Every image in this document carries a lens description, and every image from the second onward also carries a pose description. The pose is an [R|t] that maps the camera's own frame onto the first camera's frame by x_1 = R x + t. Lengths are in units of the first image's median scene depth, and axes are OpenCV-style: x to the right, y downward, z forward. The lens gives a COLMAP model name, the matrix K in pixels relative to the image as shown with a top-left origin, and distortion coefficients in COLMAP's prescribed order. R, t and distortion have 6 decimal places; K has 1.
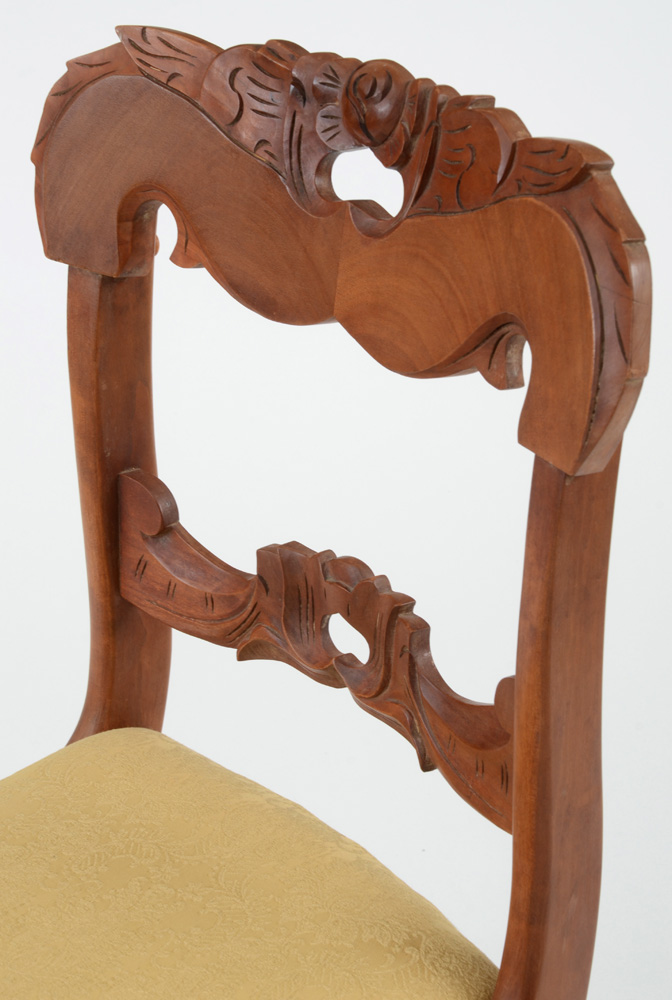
lens RADIAL K [[2270.0, 0, 339.3], [0, 2270.0, 500.1], [0, 0, 1]] dist [0.423862, 0.000000]
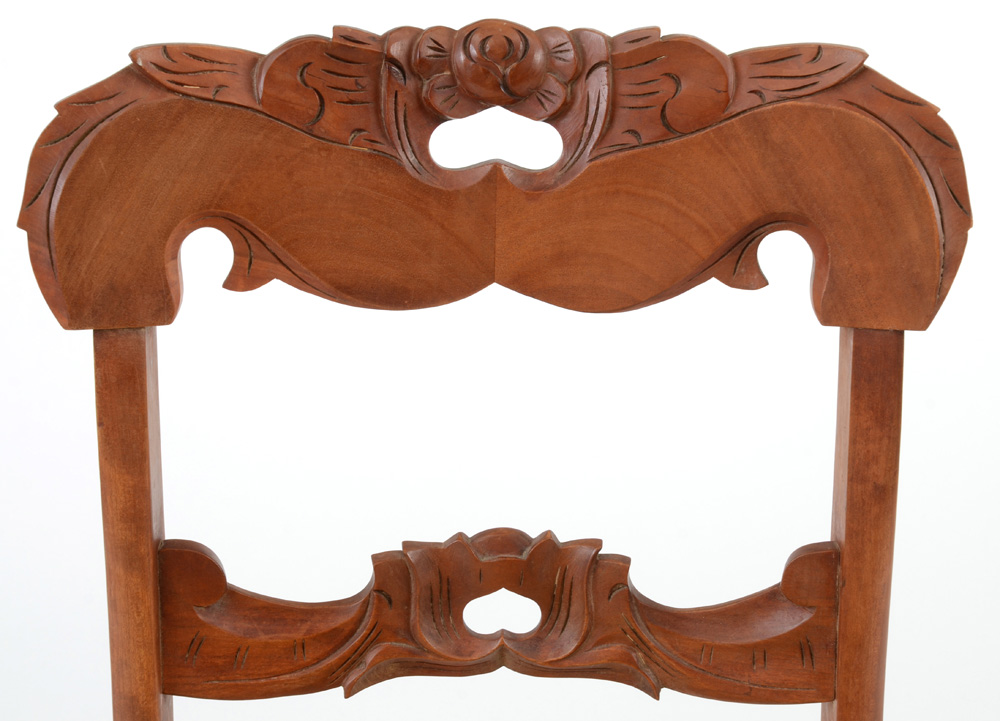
lens RADIAL K [[3045.1, 0, 490.9], [0, 3045.1, 371.5], [0, 0, 1]] dist [0.609394, 0.000000]
pose [[0.638659, -0.272091, 0.719779, -0.928016], [0.301794, 0.949023, 0.090968, -0.159568], [-0.707839, 0.159127, 0.688217, 0.108990]]
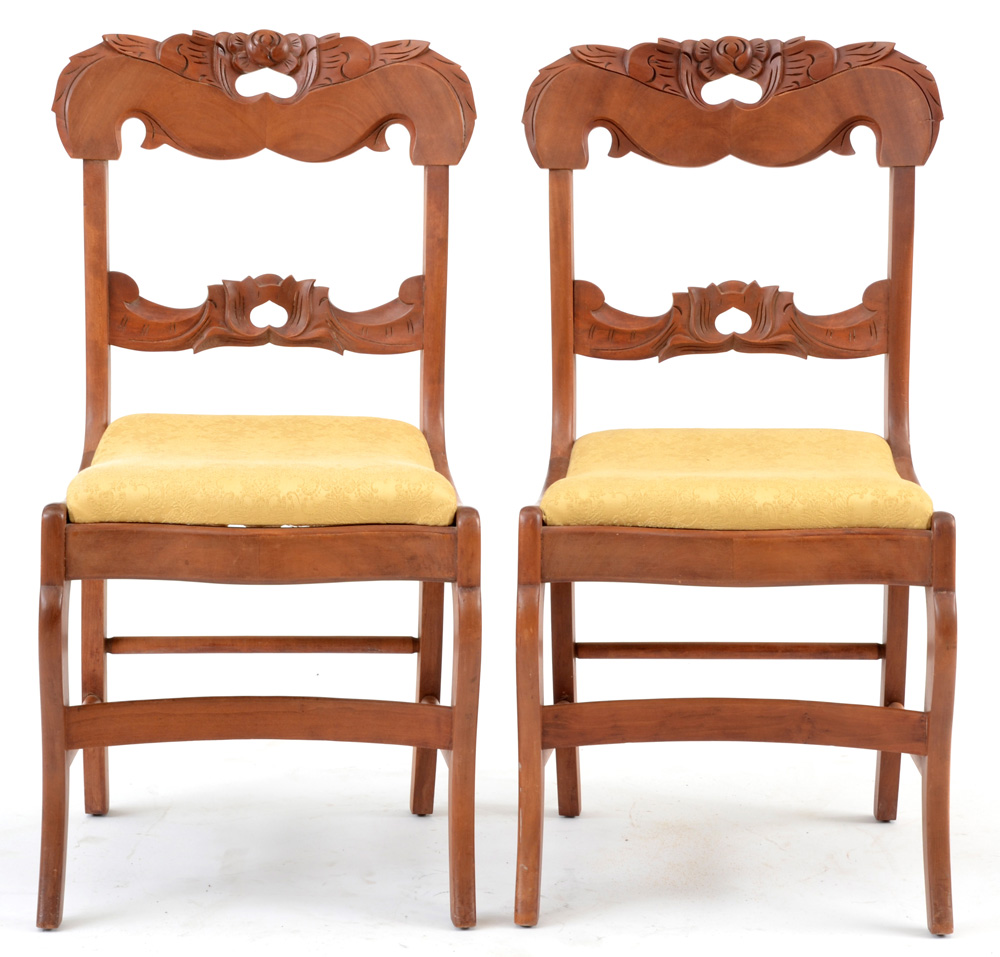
lens RADIAL K [[4866.7, 0, 498.4], [0, 4866.7, 492.3], [0, 0, 1]] dist [0.816647, 0.000000]
pose [[0.608146, -0.118501, 0.784931, -3.404739], [0.299182, 0.950096, -0.088362, 0.675710], [-0.735289, 0.288574, 0.613250, -1.818583]]
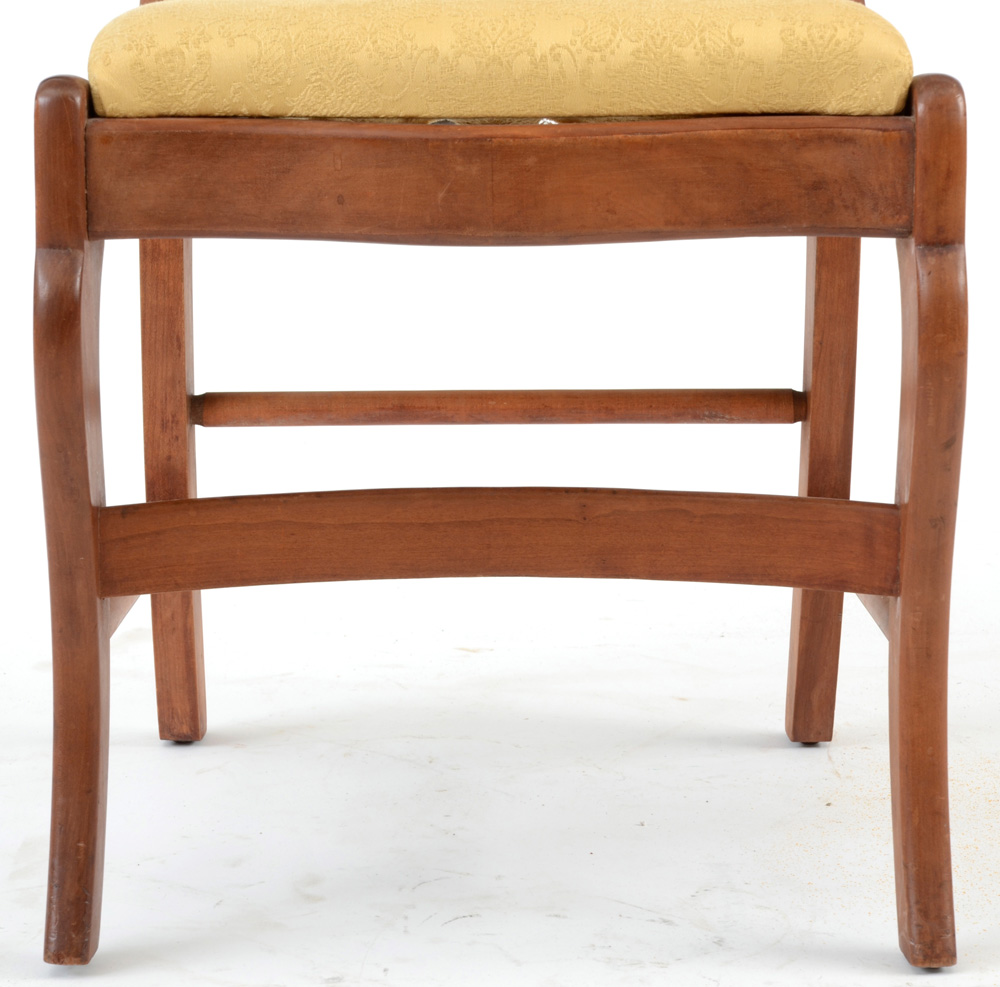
lens RADIAL K [[5552.1, 0, 441.5], [0, 5552.1, 518.1], [0, 0, 1]] dist [1.064331, 0.000000]
pose [[0.648290, -0.133787, 0.749547, -1.998171], [0.301953, 0.948893, -0.091793, 0.627227], [-0.698960, 0.285837, 0.655555, -0.533600]]
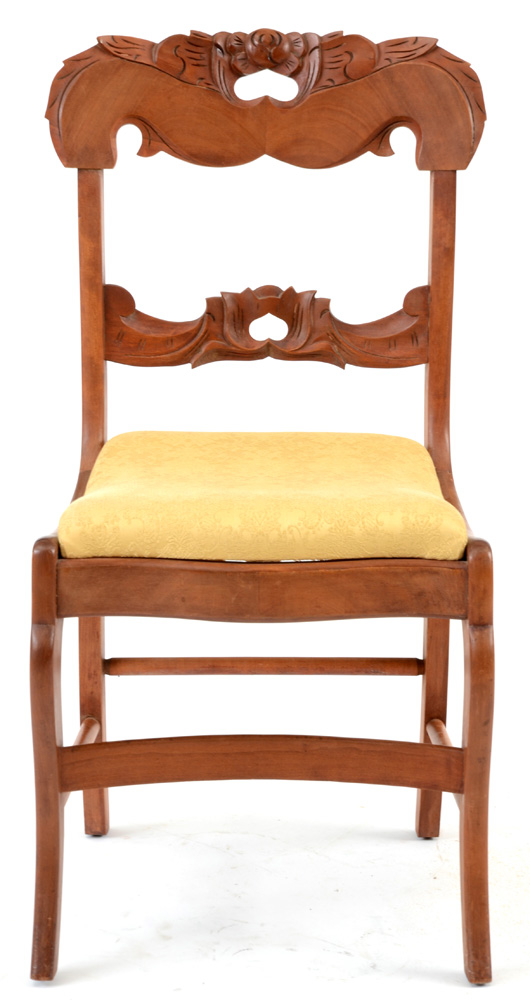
lens RADIAL K [[3928.1, 0, 254.0], [0, 3928.1, 515.6], [0, 0, 1]] dist [1.152797, 0.000000]
pose [[0.647016, -0.147618, 0.748050, -2.652194], [0.297729, 0.952108, -0.069630, 0.461415], [-0.701946, 0.267768, 0.659979, -1.222860]]
